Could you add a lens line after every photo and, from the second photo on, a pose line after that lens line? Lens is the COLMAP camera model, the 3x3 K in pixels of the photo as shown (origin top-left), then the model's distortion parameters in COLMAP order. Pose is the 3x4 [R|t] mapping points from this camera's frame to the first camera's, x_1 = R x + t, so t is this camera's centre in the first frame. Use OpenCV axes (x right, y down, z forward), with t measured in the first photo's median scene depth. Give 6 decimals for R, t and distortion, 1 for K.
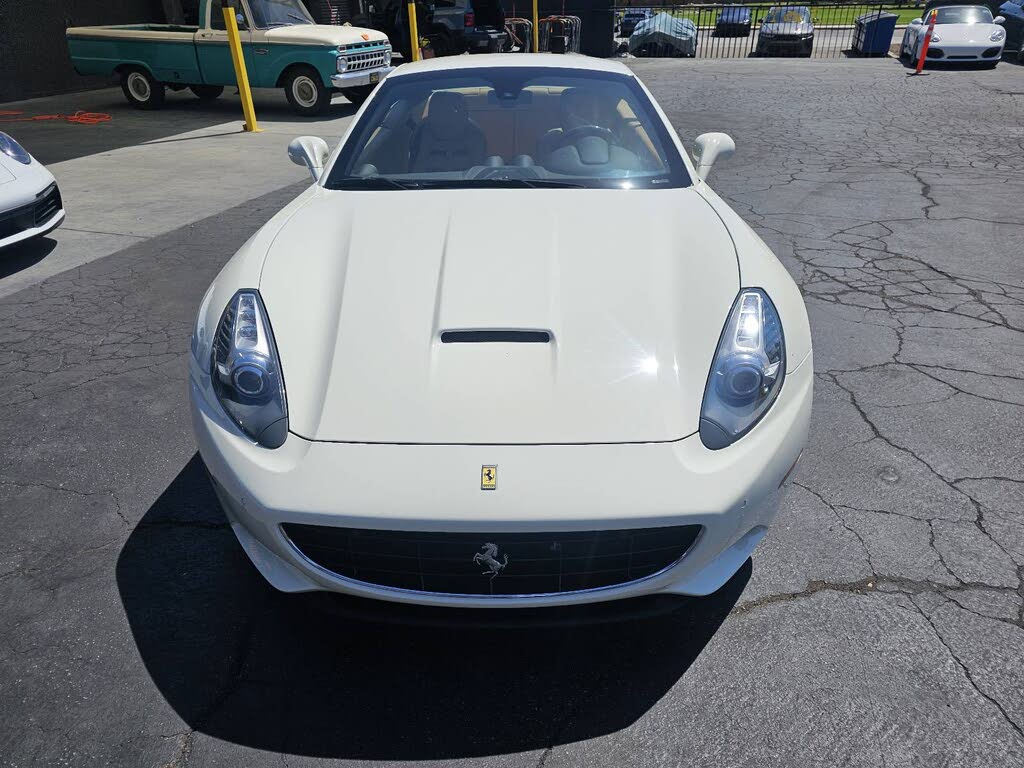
lens RADIAL K [[694.3, 0, 512.0], [0, 694.3, 384.0], [0, 0, 1]] dist [0.037004, -0.024321]
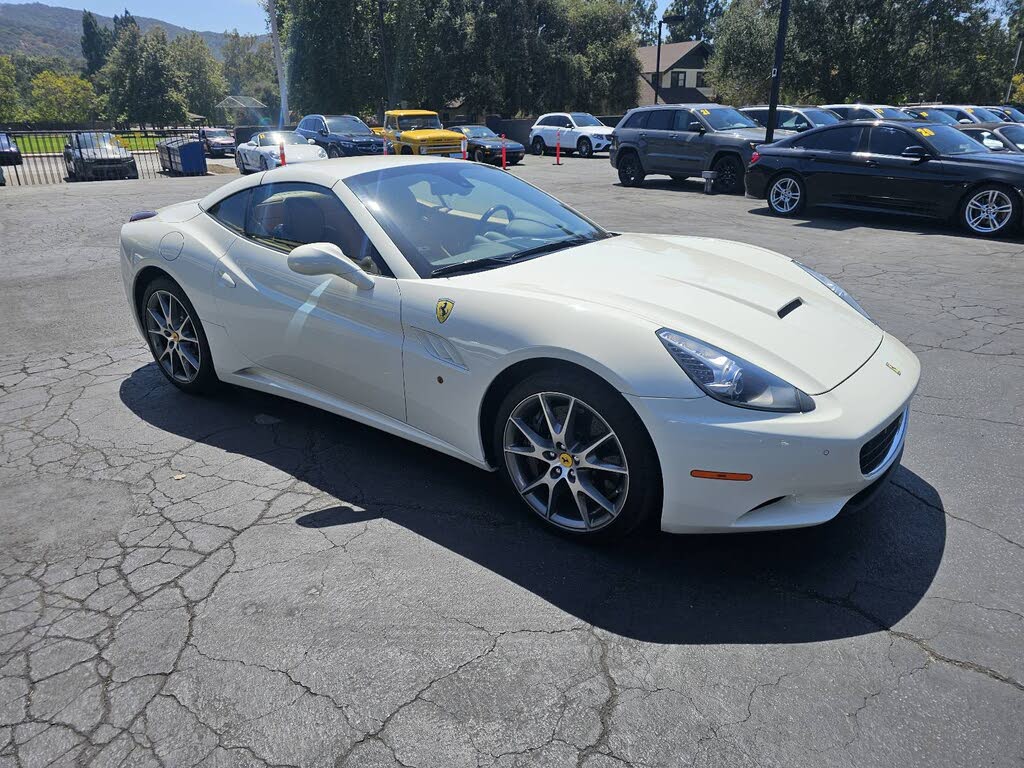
lens RADIAL K [[679.5, 0, 519.0], [0, 679.5, 385.4], [0, 0, 1]] dist [0.067757, -0.065782]
pose [[0.582086, -0.288529, 0.760215, -1.368504], [0.395871, 0.917203, 0.044999, -0.171495], [-0.710255, 0.274754, 0.648111, 0.413667]]
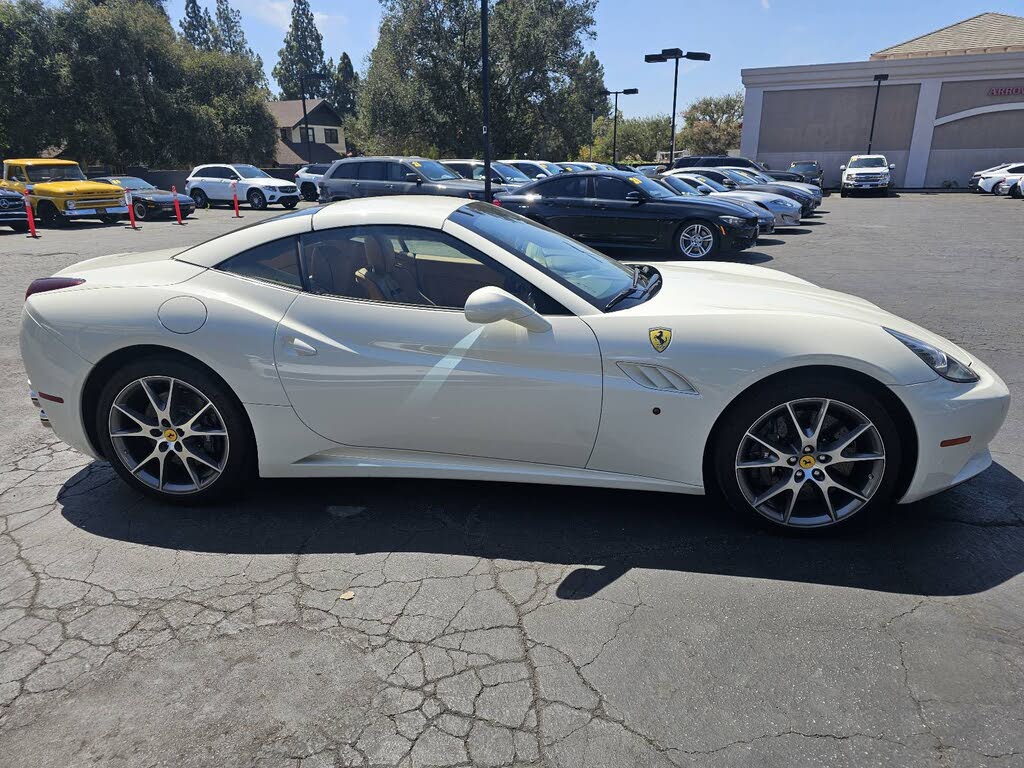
lens RADIAL K [[682.2, 0, 509.3], [0, 682.2, 386.8], [0, 0, 1]] dist [0.045113, -0.036679]
pose [[0.113128, -0.288862, 0.950663, -1.740708], [0.487379, 0.849918, 0.200252, -0.679351], [-0.865831, 0.440680, 0.236935, 1.415791]]
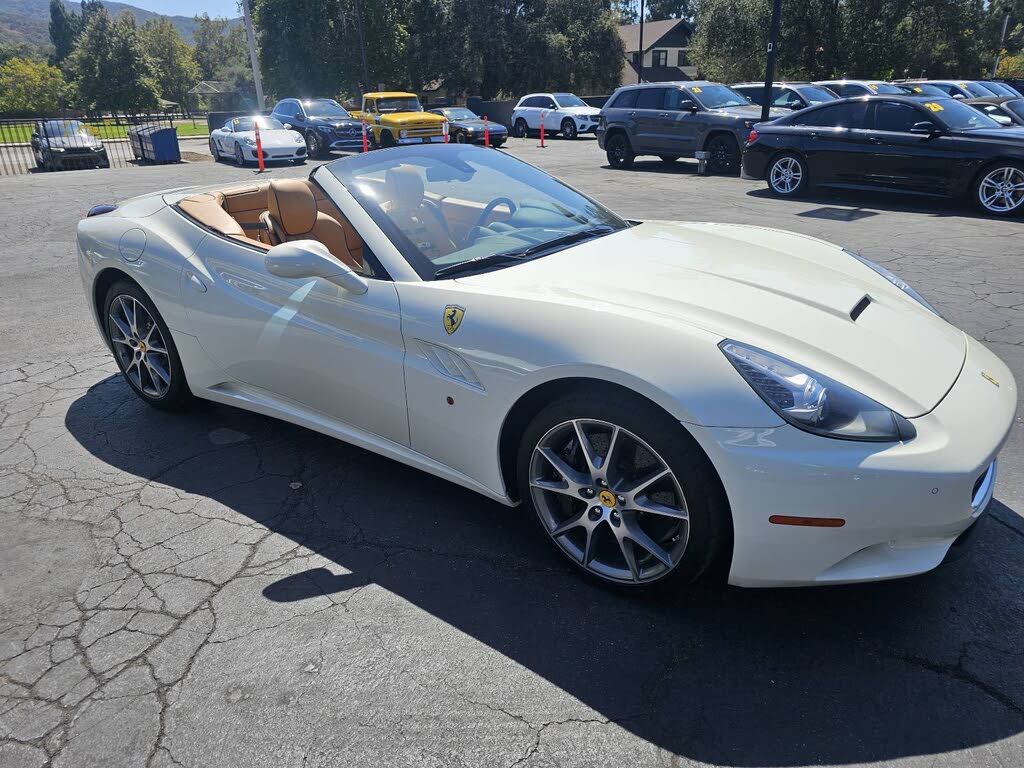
lens RADIAL K [[682.2, 0, 509.3], [0, 682.2, 386.8], [0, 0, 1]] dist [0.045113, -0.036679]
pose [[0.568493, -0.316596, 0.759330, -1.223896], [0.411438, 0.908681, 0.070832, -0.256217], [-0.712415, 0.272150, 0.646839, 0.599195]]
